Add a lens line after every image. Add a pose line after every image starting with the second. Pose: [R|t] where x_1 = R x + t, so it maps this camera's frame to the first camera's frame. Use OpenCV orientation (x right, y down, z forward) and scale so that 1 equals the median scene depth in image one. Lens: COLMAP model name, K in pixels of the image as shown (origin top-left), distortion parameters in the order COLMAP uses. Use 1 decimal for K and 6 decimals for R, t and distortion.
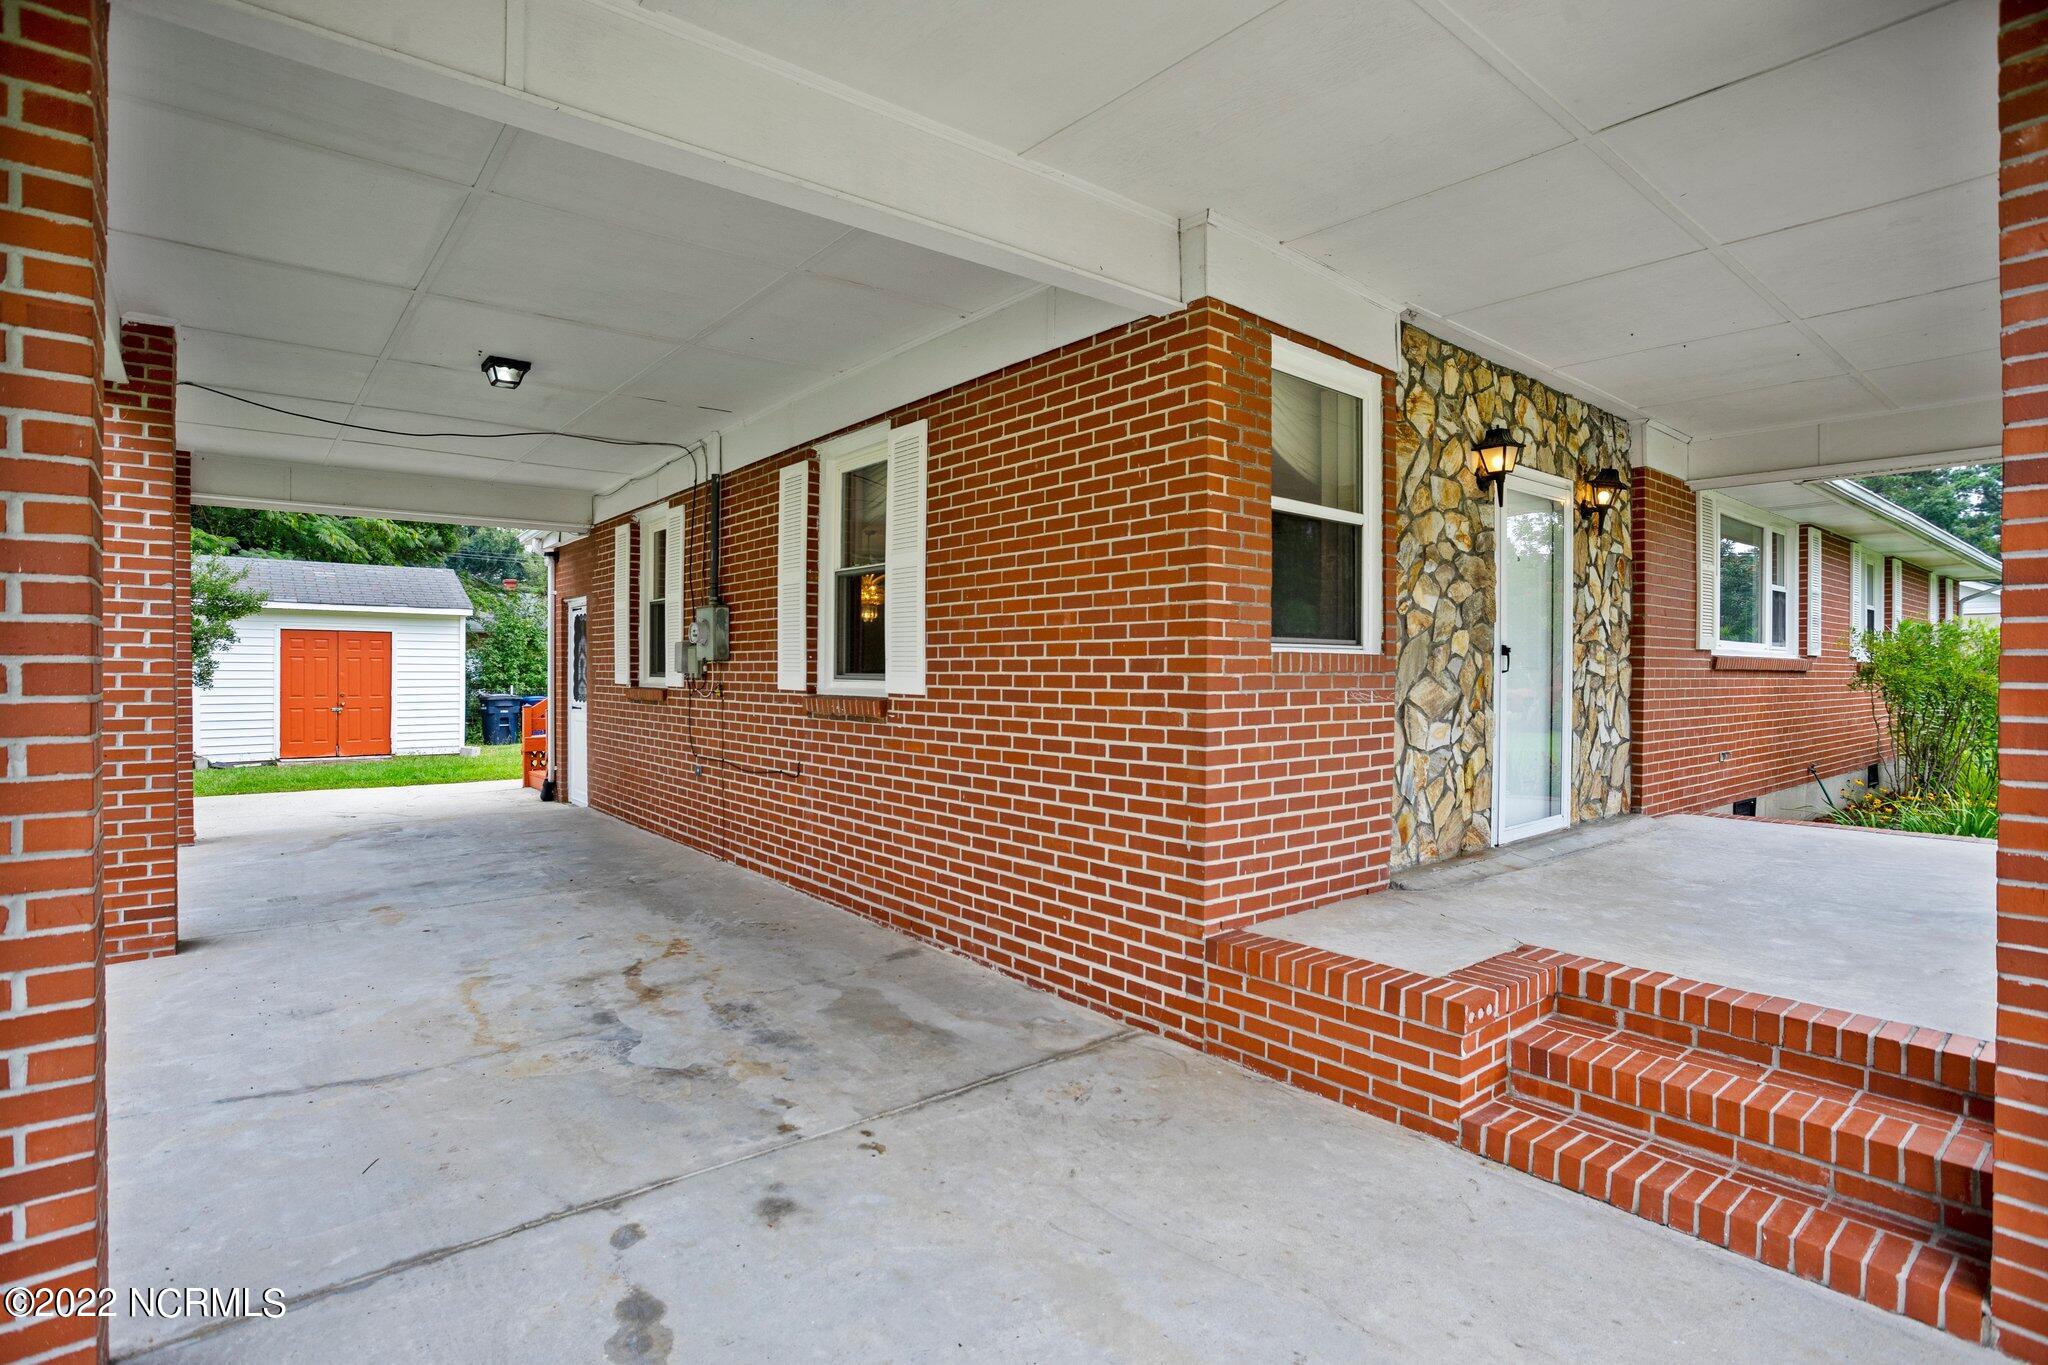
lens RADIAL K [[1011.4, 0, 1024.0], [0, 1011.4, 682.5], [0, 0, 1]] dist [-0.076766, 0.038480]
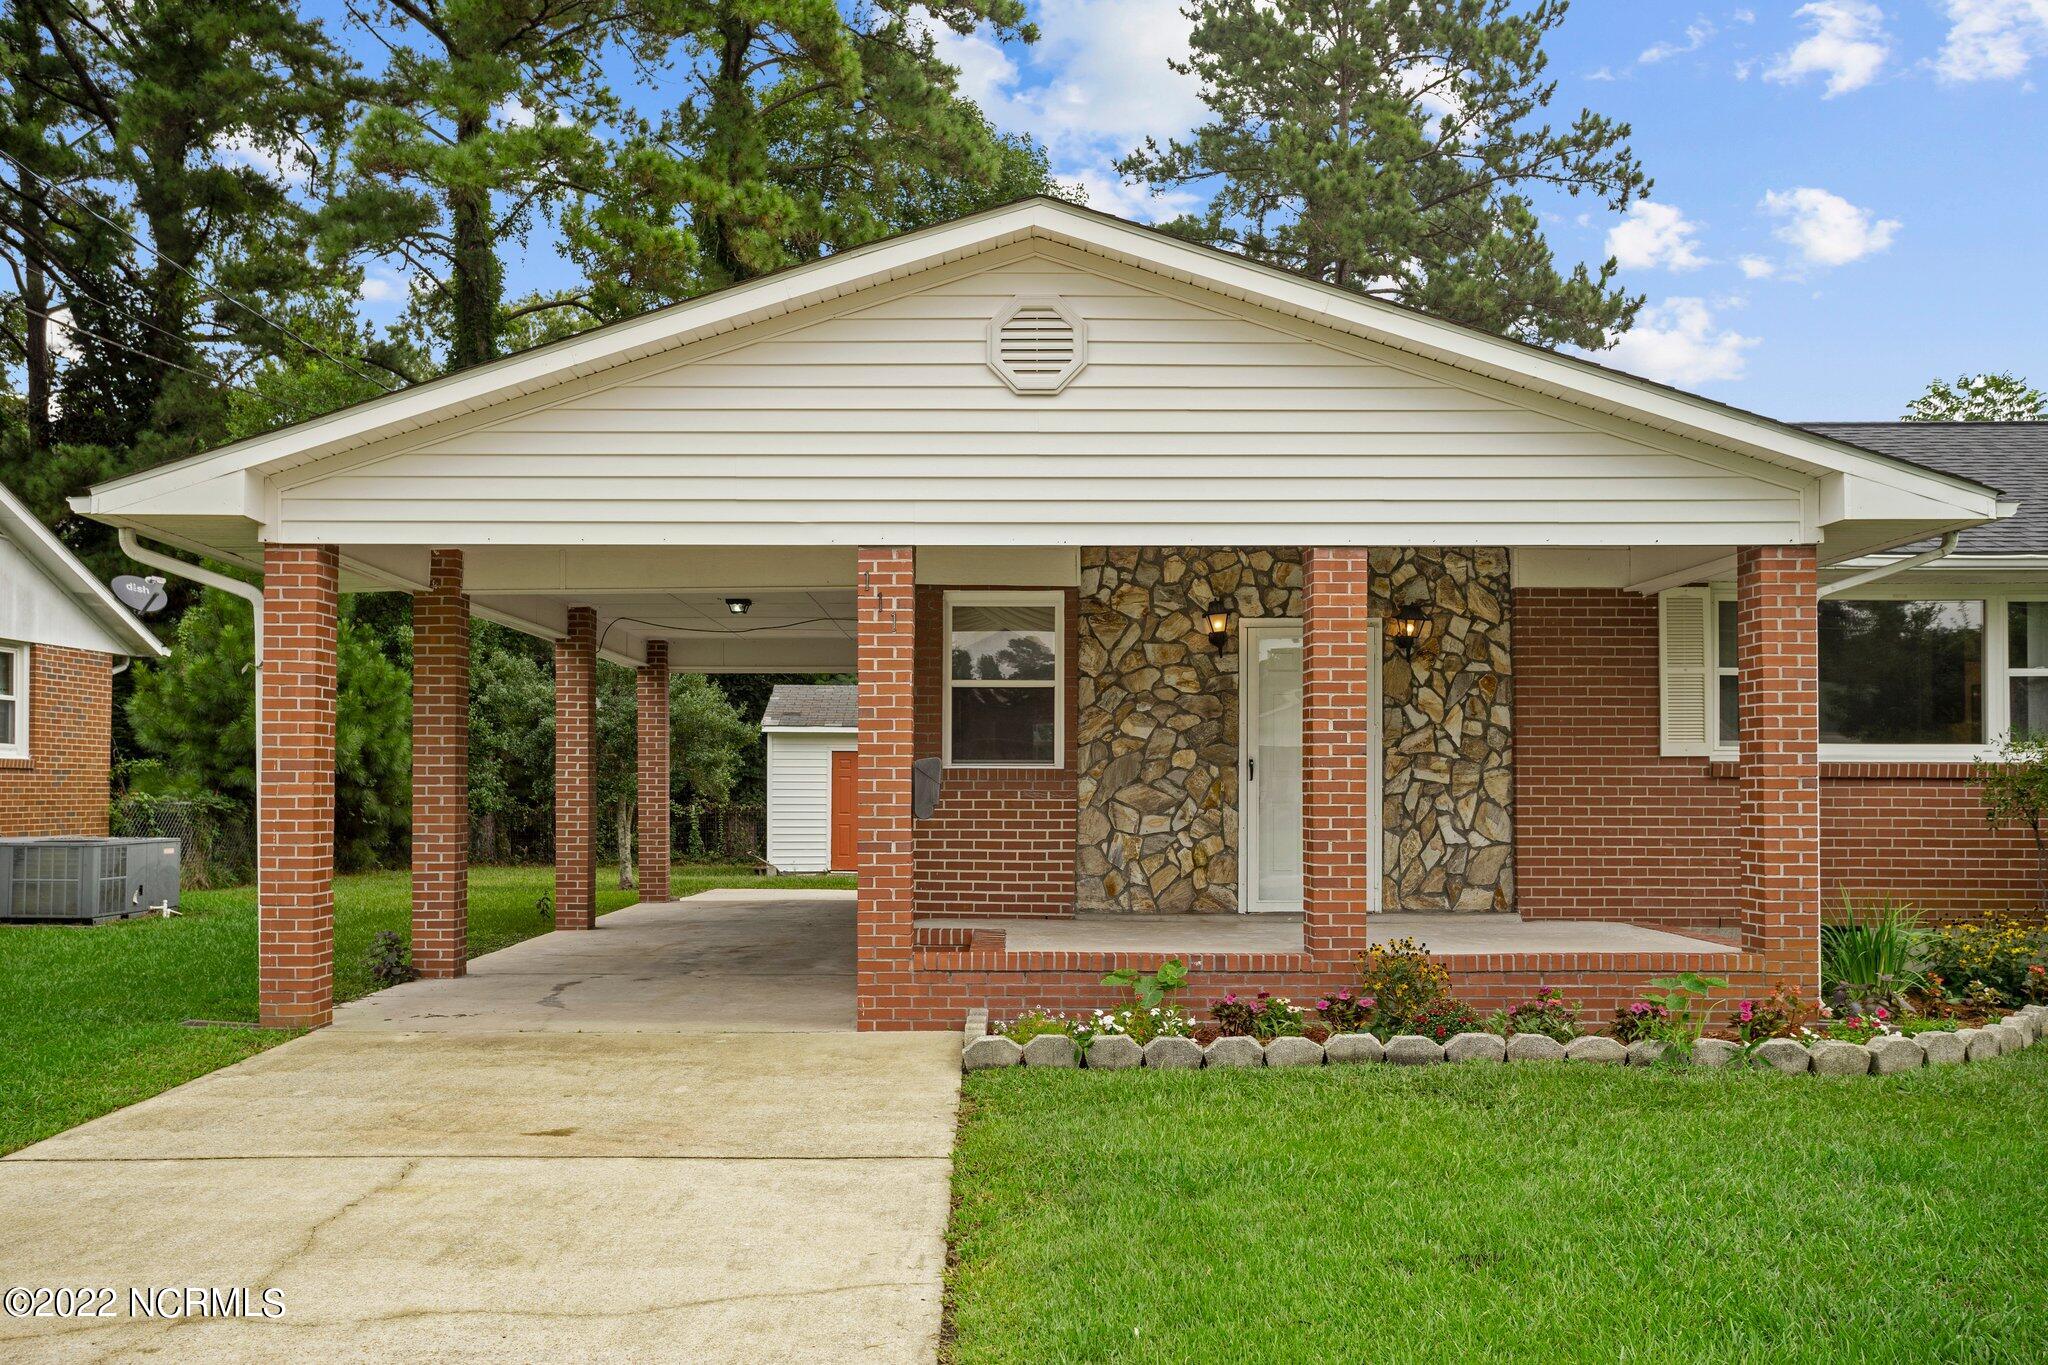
lens RADIAL K [[1670.6, 0, 1019.8], [0, 1670.6, 758.5], [0, 0, 1]] dist [0.000412, -0.007782]
pose [[0.777628, -0.013596, -0.628578, 1.748973], [-0.008648, 0.999440, -0.032316, 0.037464], [0.628665, 0.030565, 0.777075, -0.967521]]
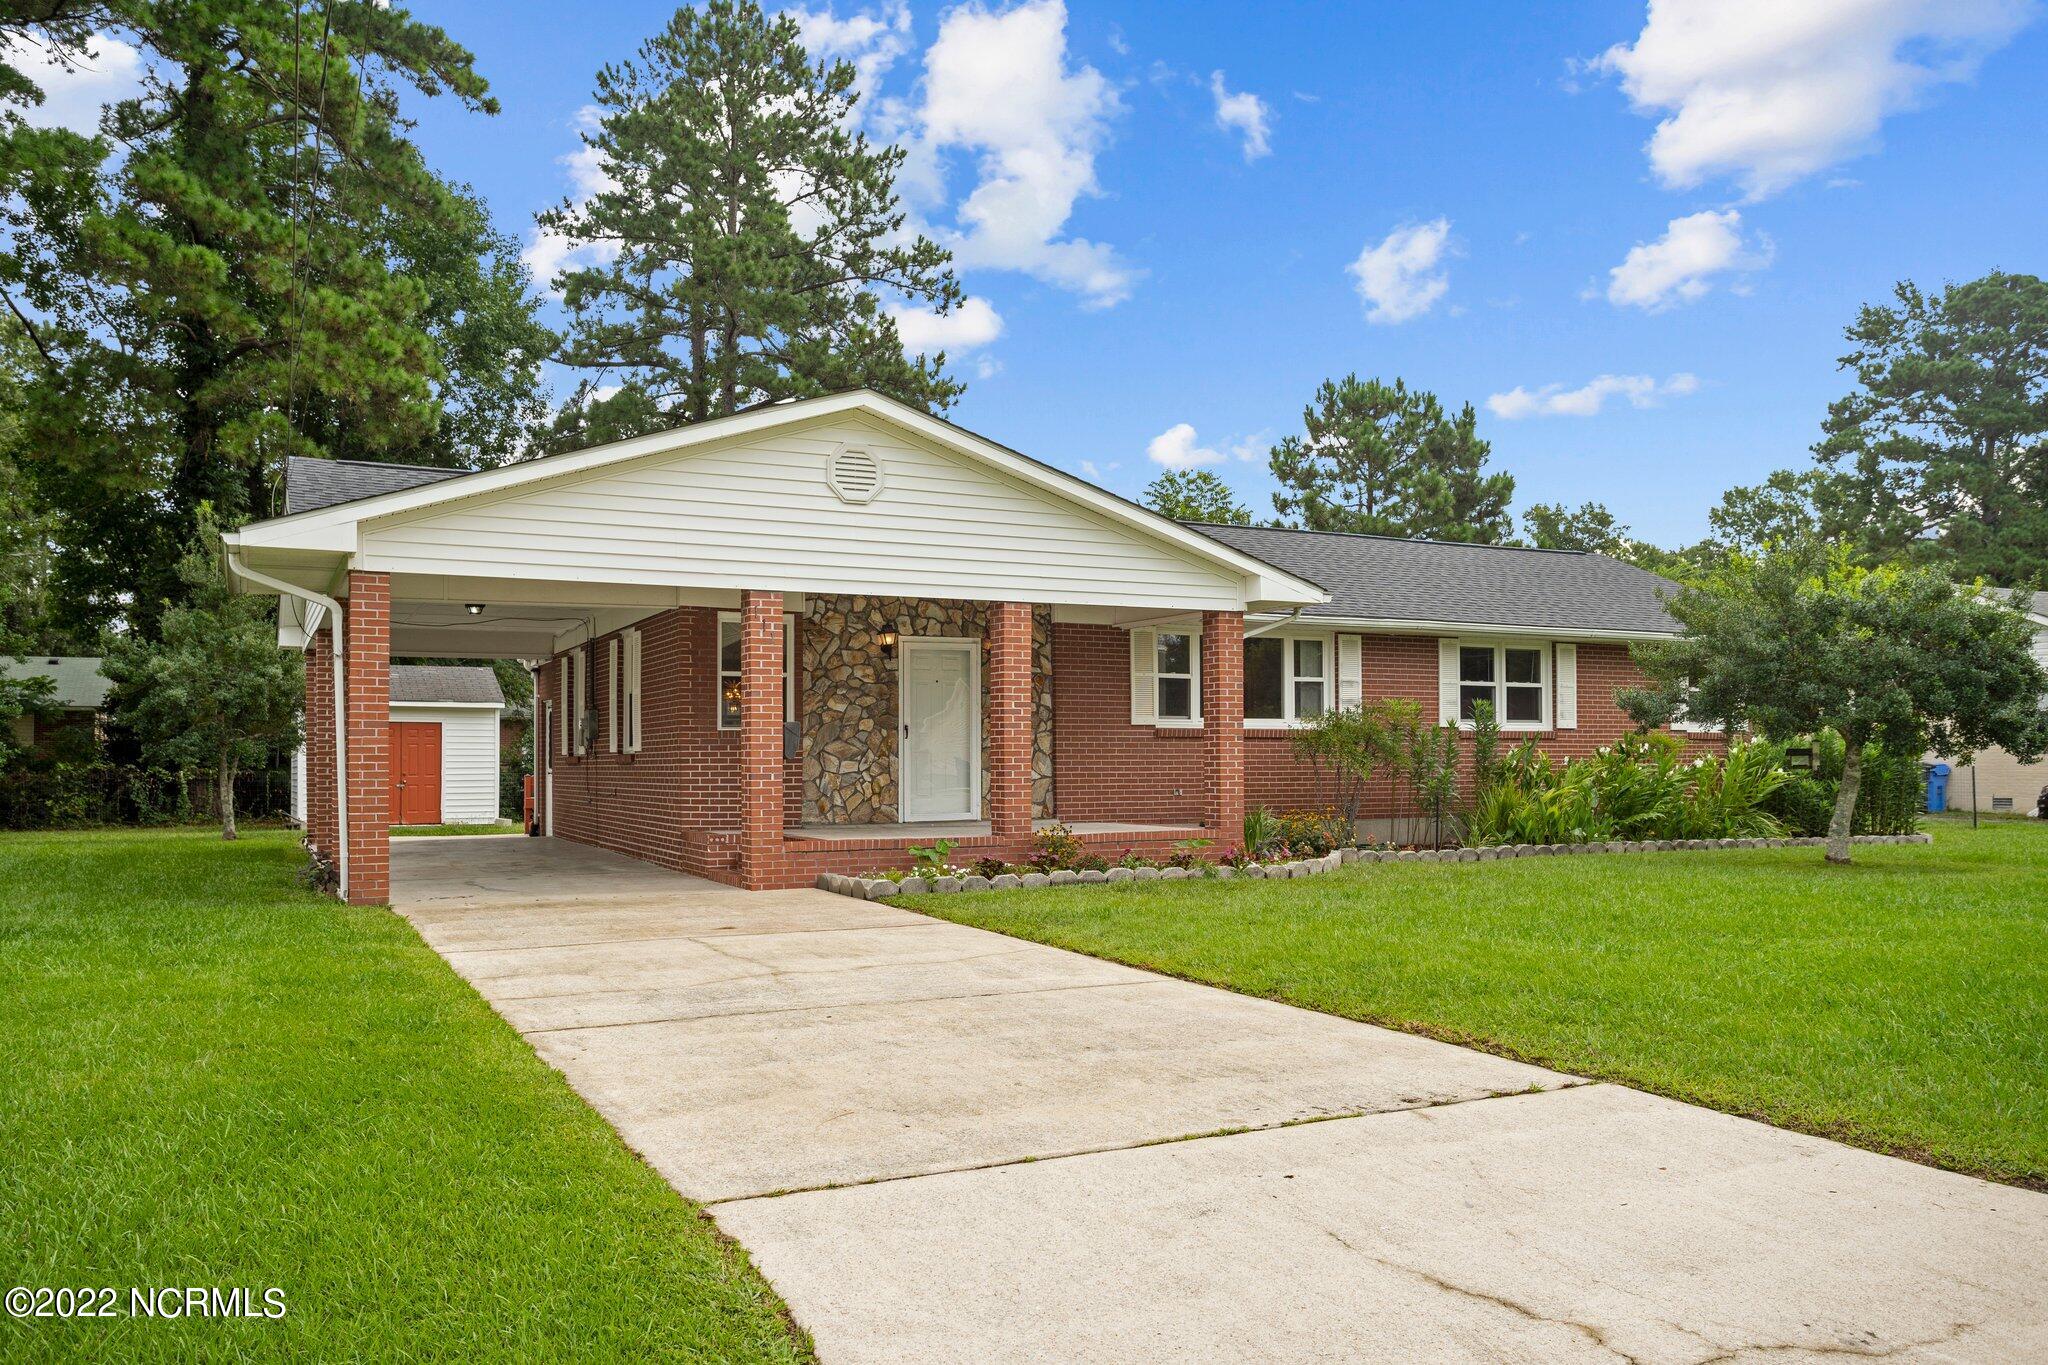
lens RADIAL K [[1511.2, 0, 1019.8], [0, 1511.2, 732.8], [0, 0, 1]] dist [-0.003144, 0.035145]
pose [[0.975802, -0.011991, -0.218325, 1.503352], [0.004607, 0.999401, -0.034298, 0.093372], [0.218605, 0.032463, 0.975273, -2.165818]]
